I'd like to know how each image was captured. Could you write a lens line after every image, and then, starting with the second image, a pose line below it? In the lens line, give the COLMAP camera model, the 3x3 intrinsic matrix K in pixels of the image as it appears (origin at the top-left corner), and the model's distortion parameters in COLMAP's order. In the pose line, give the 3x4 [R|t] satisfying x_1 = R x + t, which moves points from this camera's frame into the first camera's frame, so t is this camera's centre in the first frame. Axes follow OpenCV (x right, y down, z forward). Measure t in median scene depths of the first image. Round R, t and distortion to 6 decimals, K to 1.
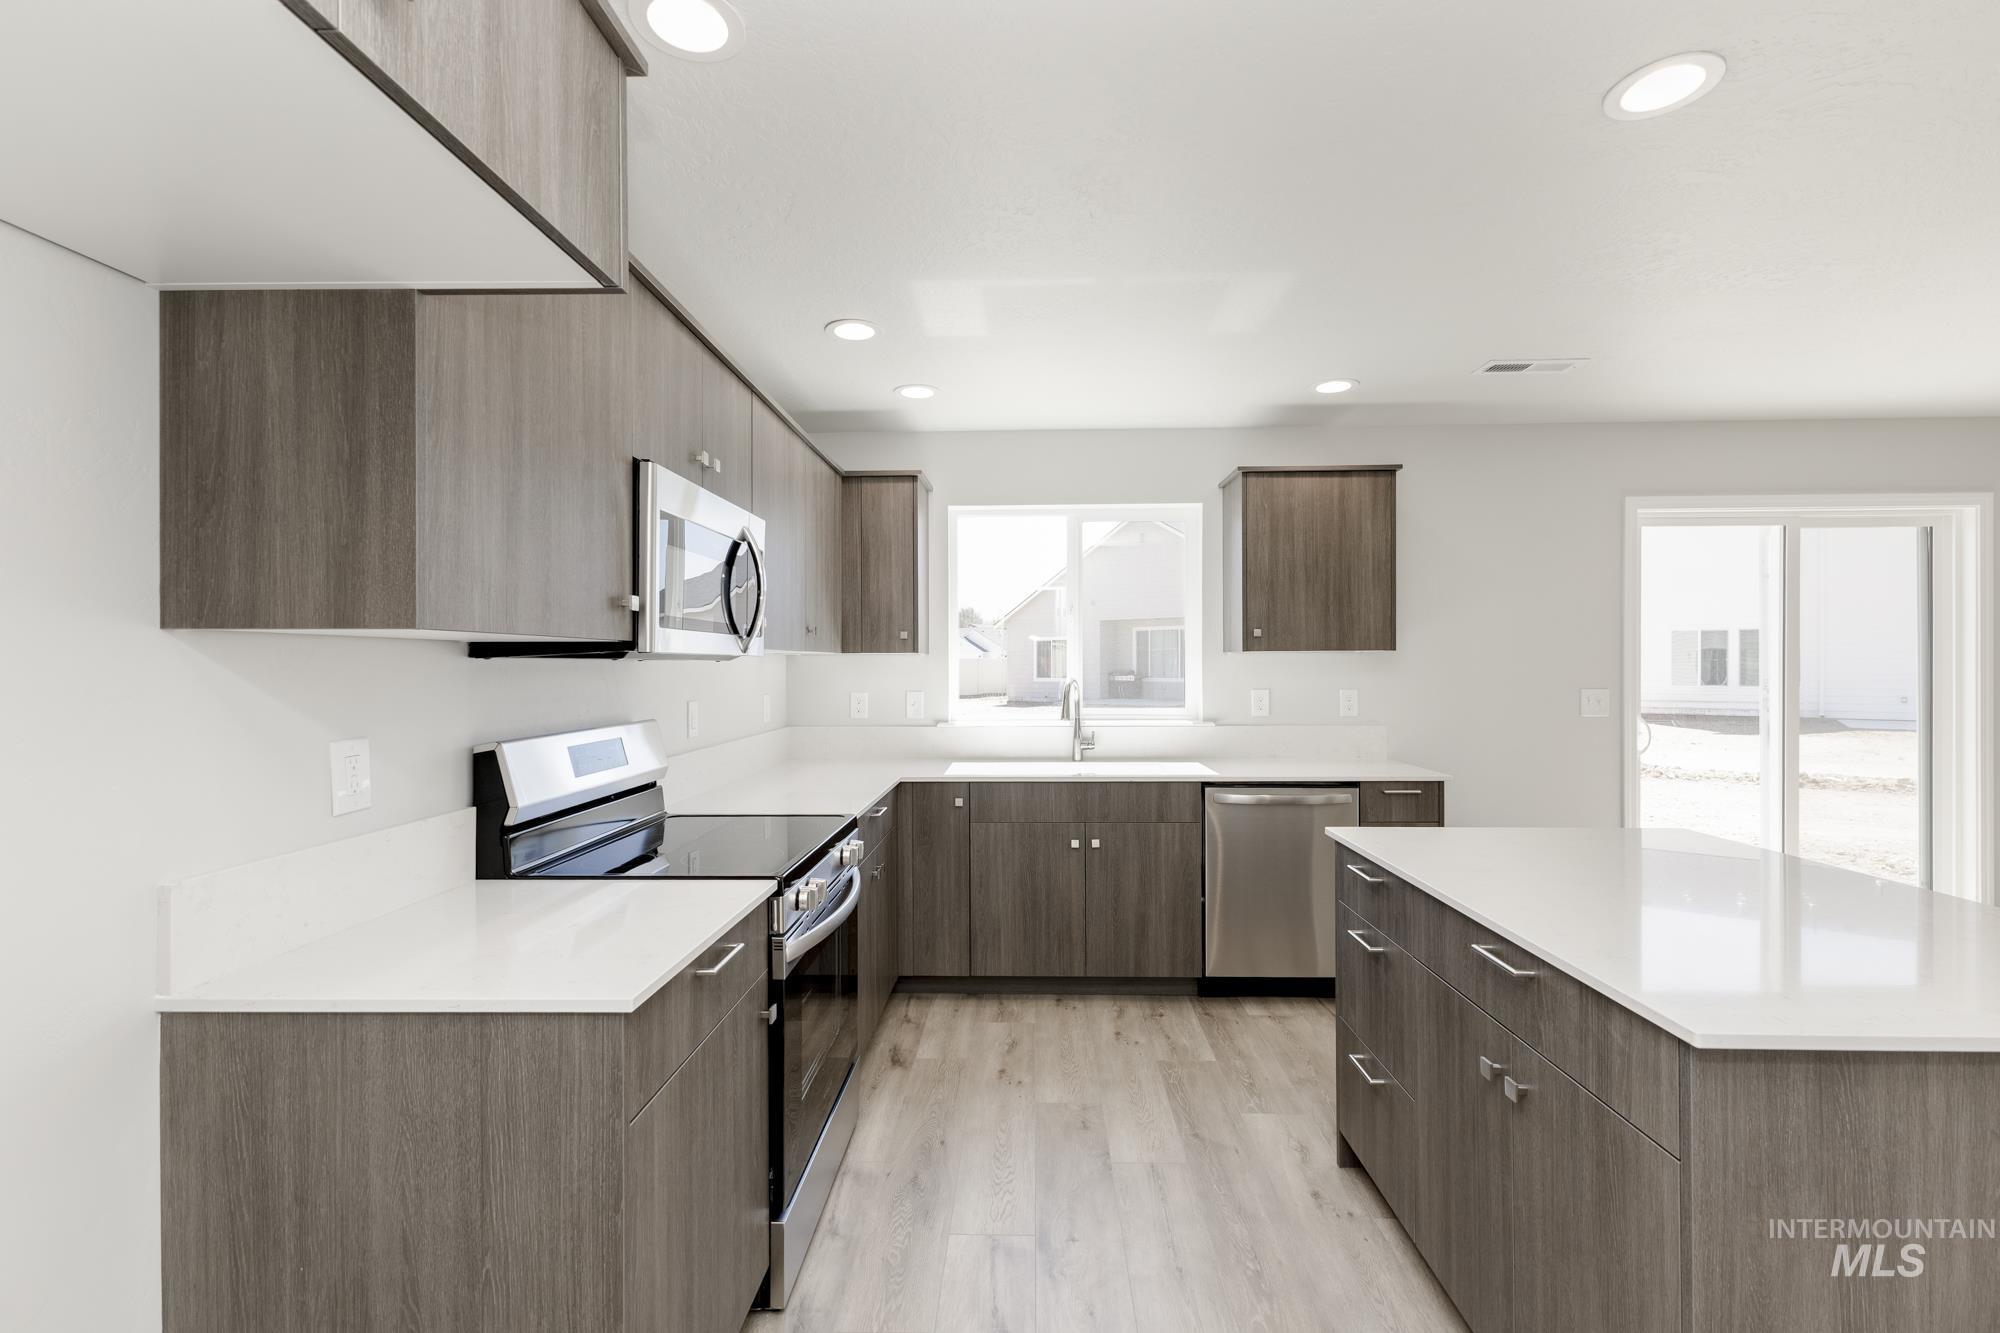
lens RADIAL K [[872.2, 0, 1012.8], [0, 872.2, 668.7], [0, 0, 1]] dist [0.001747, -0.000091]
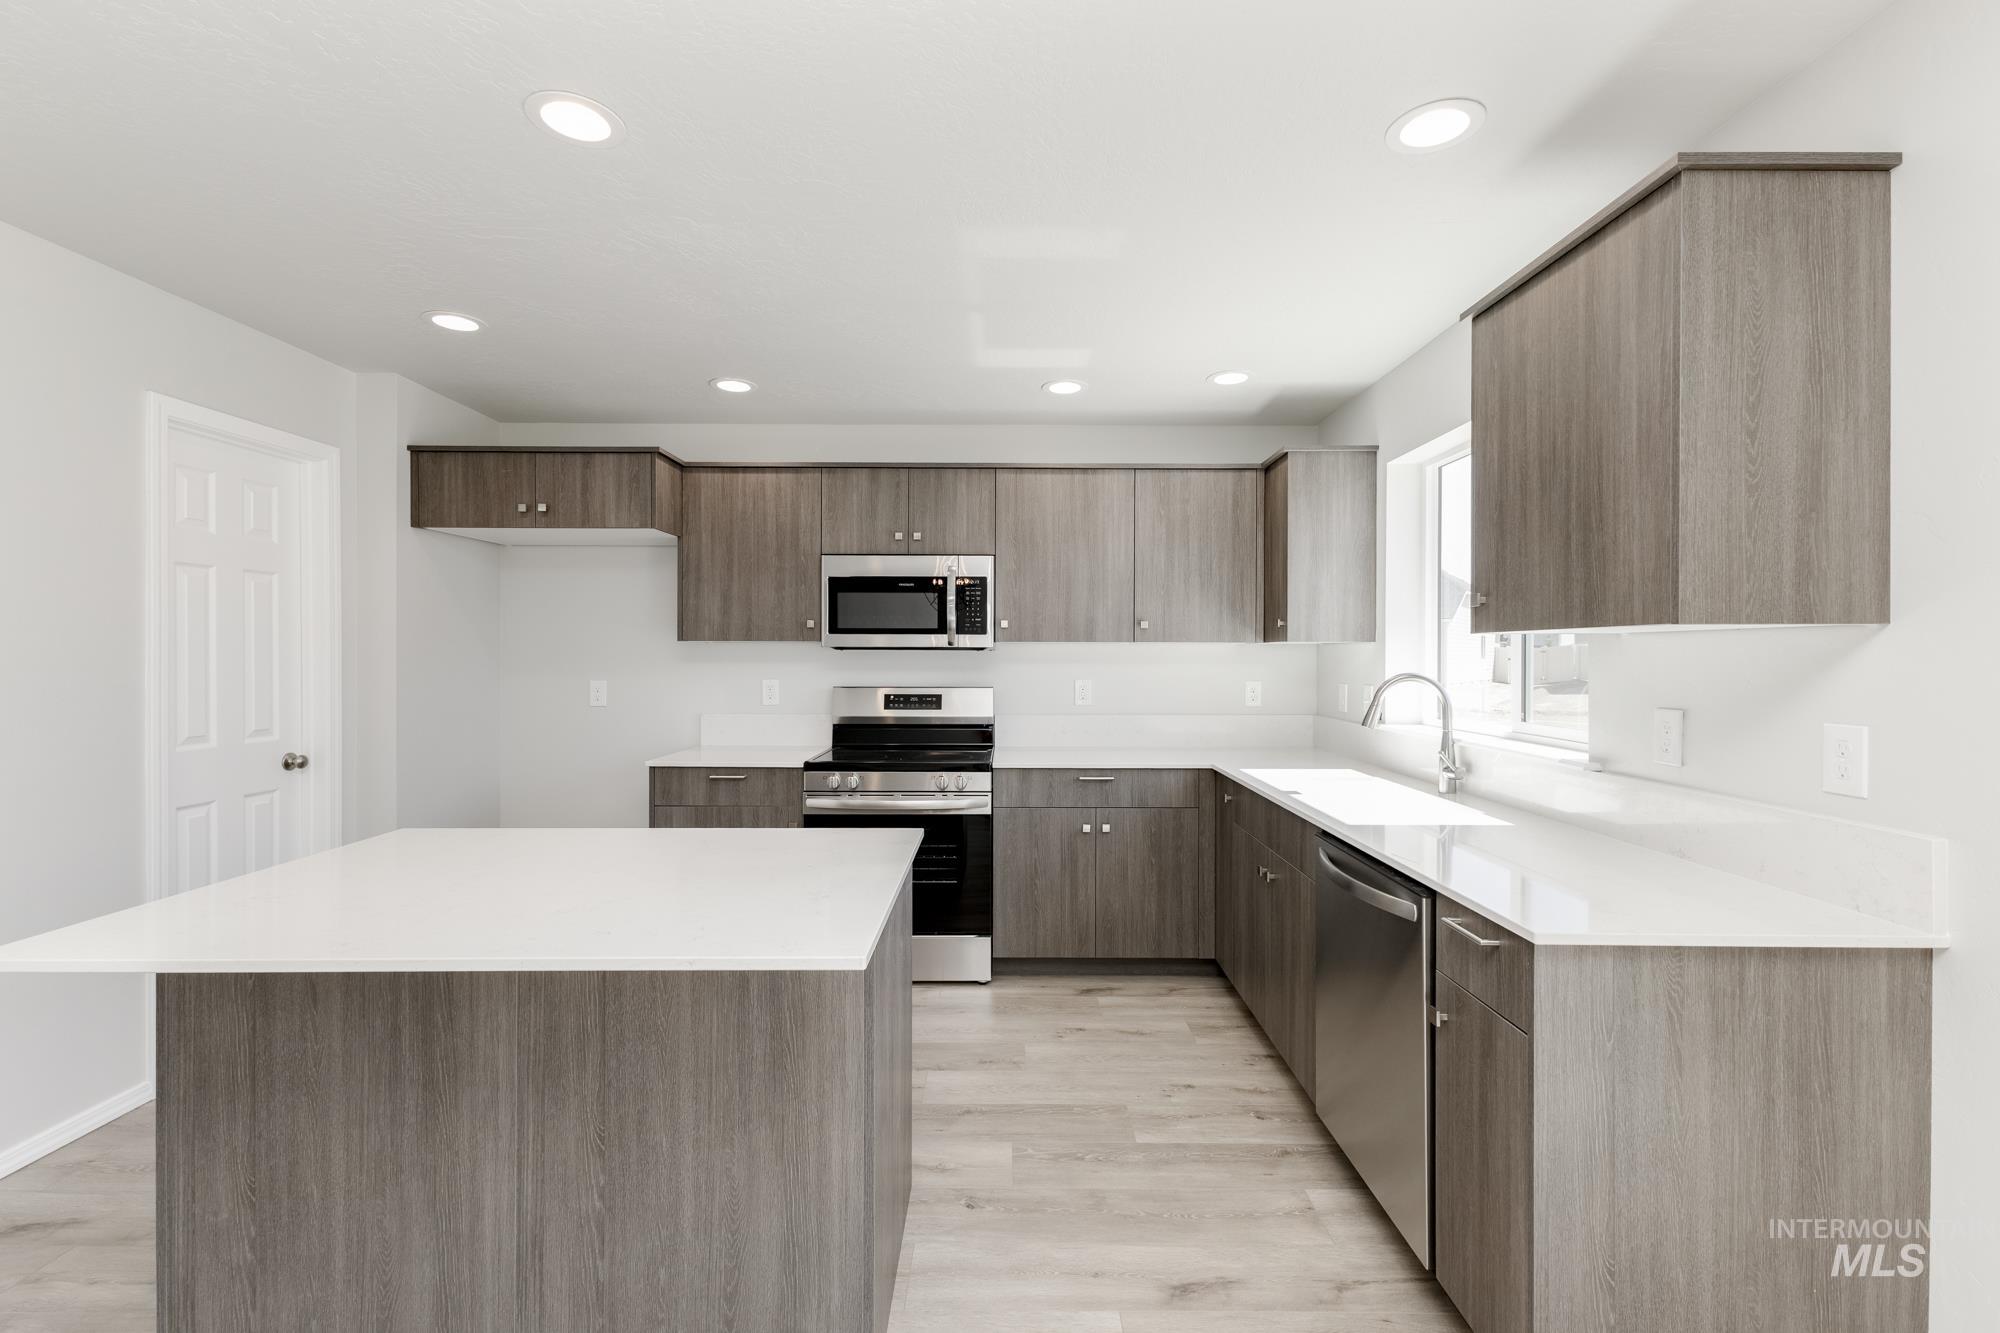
lens RADIAL K [[879.4, 0, 1000.3], [0, 879.4, 657.6], [0, 0, 1]] dist [0.010088, -0.000043]
pose [[0.021741, 0.008558, -0.999727, 0.837653], [-0.006342, 0.999944, 0.008422, -0.006718], [0.999744, 0.006157, 0.021794, 0.681008]]
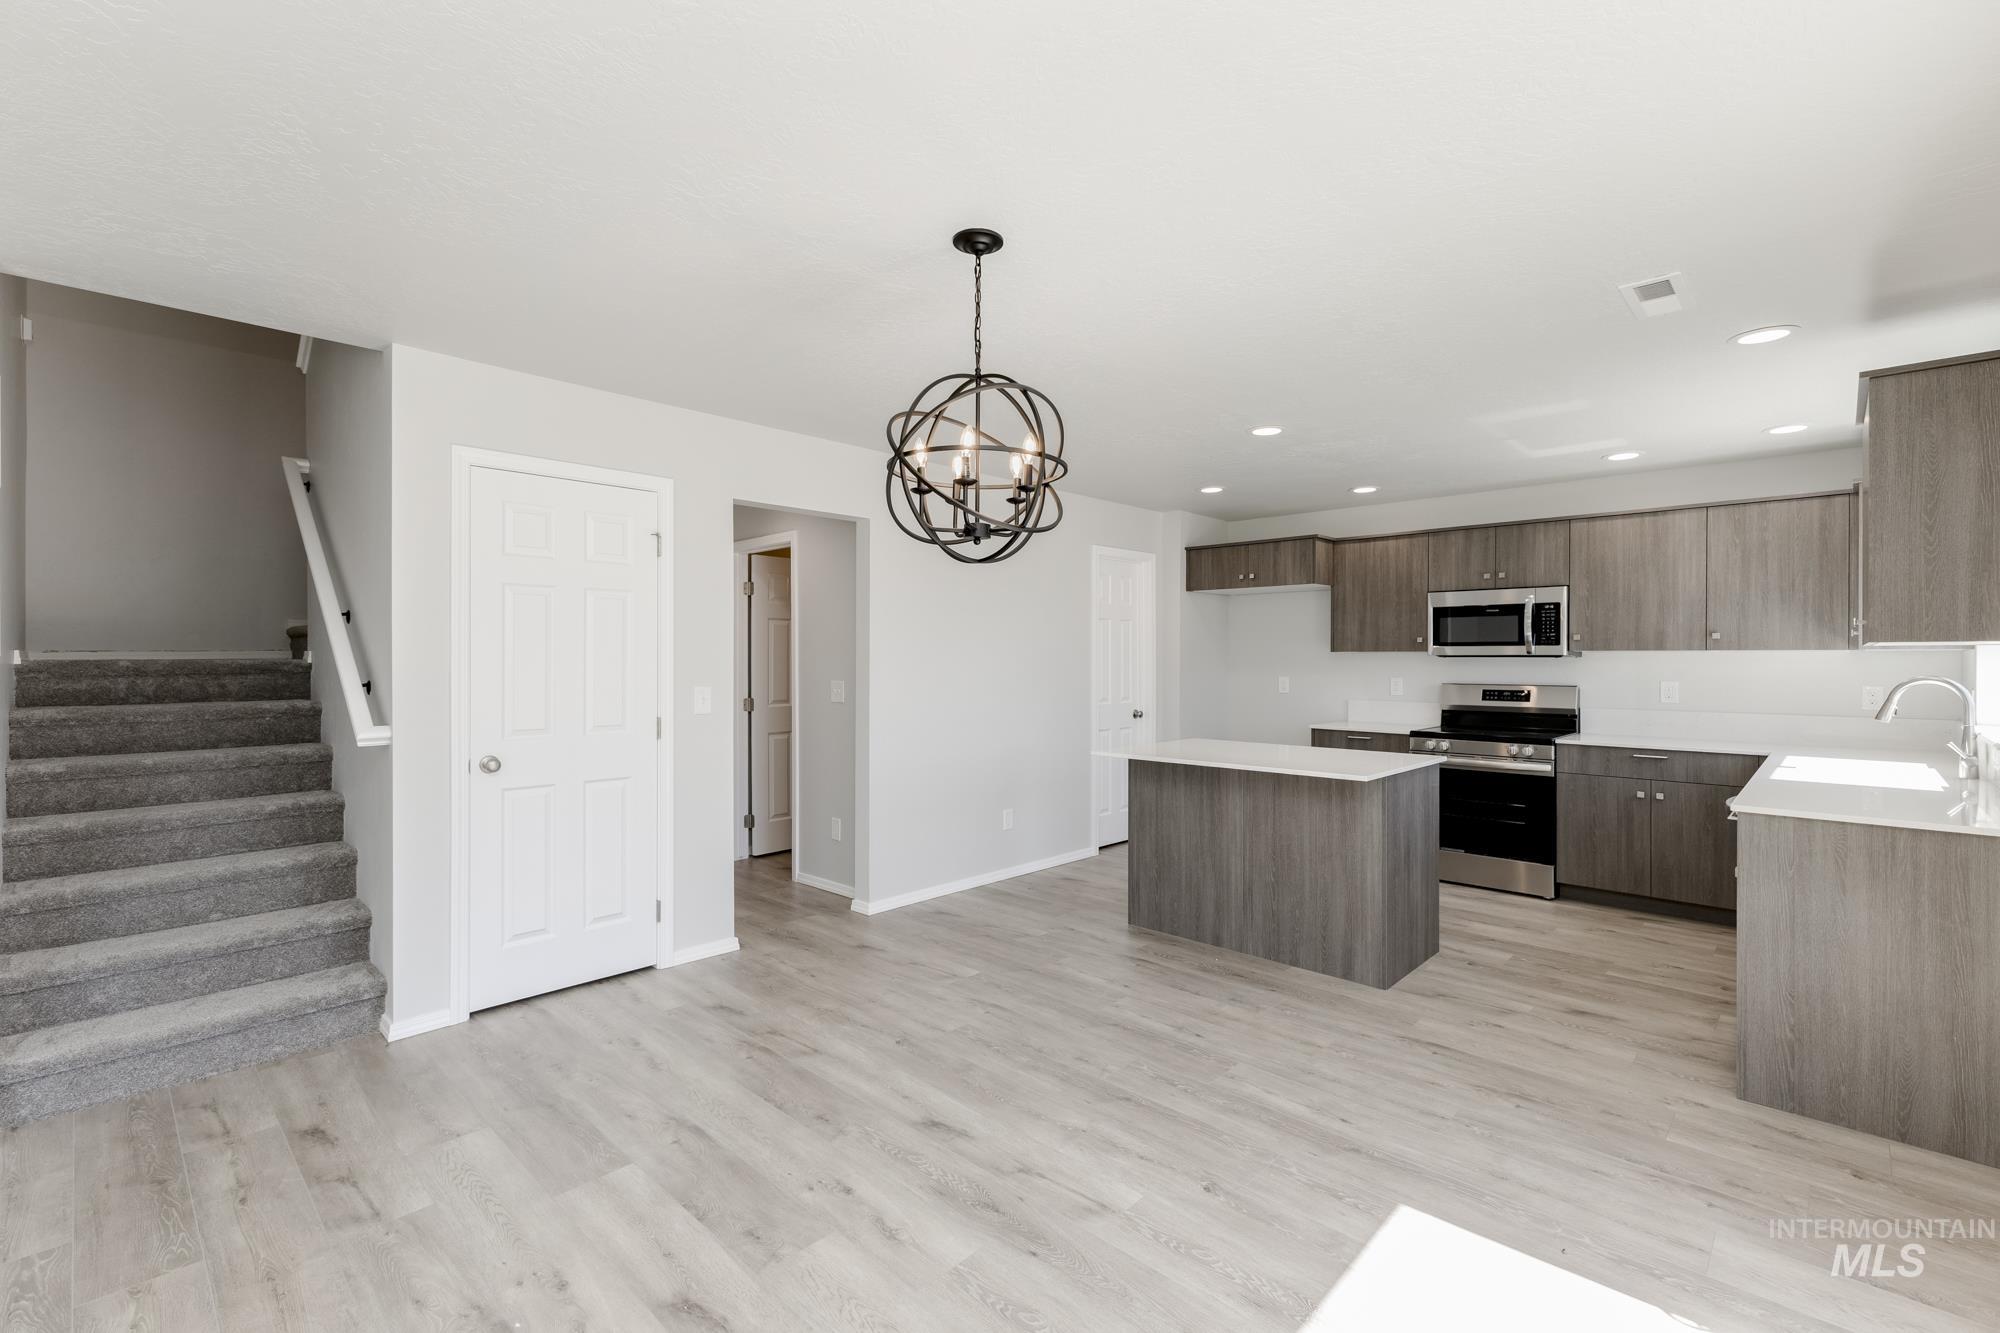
lens RADIAL K [[869.3, 0, 994.4], [0, 869.3, 660.7], [0, 0, 1]] dist [0.010415, -0.000118]
pose [[-0.677553, 0.004654, -0.735459, 1.410707], [-0.001767, 0.999967, 0.007956, -0.010676], [0.735472, 0.006690, -0.677522, 0.962260]]
